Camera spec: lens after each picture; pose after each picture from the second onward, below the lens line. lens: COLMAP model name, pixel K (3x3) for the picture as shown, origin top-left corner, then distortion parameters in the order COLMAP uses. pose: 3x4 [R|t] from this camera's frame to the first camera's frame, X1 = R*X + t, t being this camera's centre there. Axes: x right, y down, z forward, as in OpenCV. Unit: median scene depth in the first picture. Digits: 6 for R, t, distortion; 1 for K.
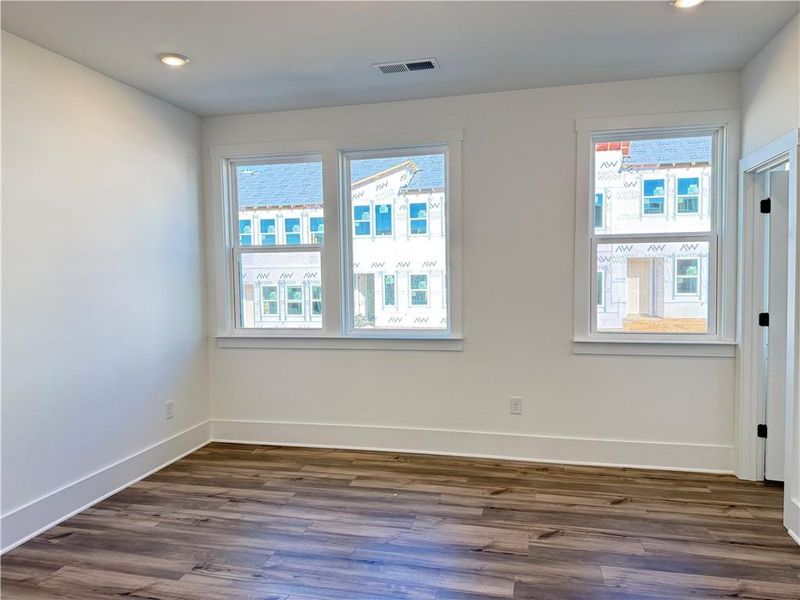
lens RADIAL K [[566.9, 0, 395.8], [0, 566.9, 297.2], [0, 0, 1]] dist [0.064646, -0.081746]
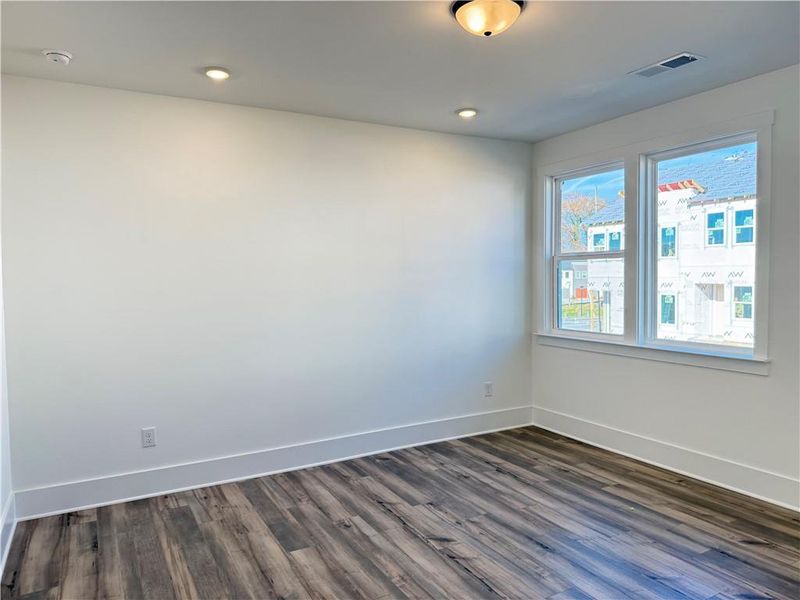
lens RADIAL K [[566.9, 0, 398.5], [0, 566.9, 299.7], [0, 0, 1]] dist [0.064646, -0.081746]
pose [[0.681441, 0.039771, -0.730792, 0.404313], [-0.031441, 0.999191, 0.025060, -0.024028], [0.731198, 0.005900, 0.682140, 0.026601]]
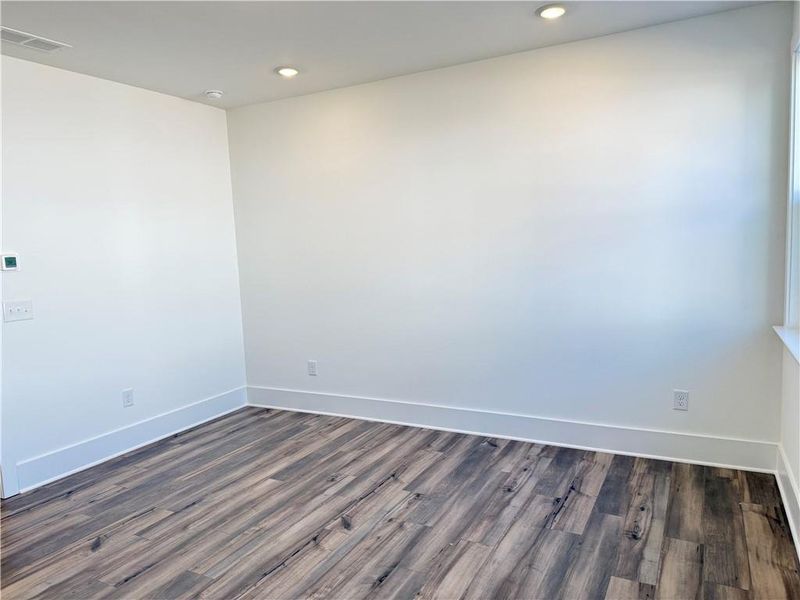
lens RADIAL K [[566.9, 0, 399.8], [0, 566.9, 296.6], [0, 0, 1]] dist [0.064646, -0.081746]
pose [[-0.236303, 0.120339, -0.964199, 0.557369], [-0.003080, 0.992204, 0.124589, -0.064858], [0.971675, 0.032410, -0.234090, 0.894775]]
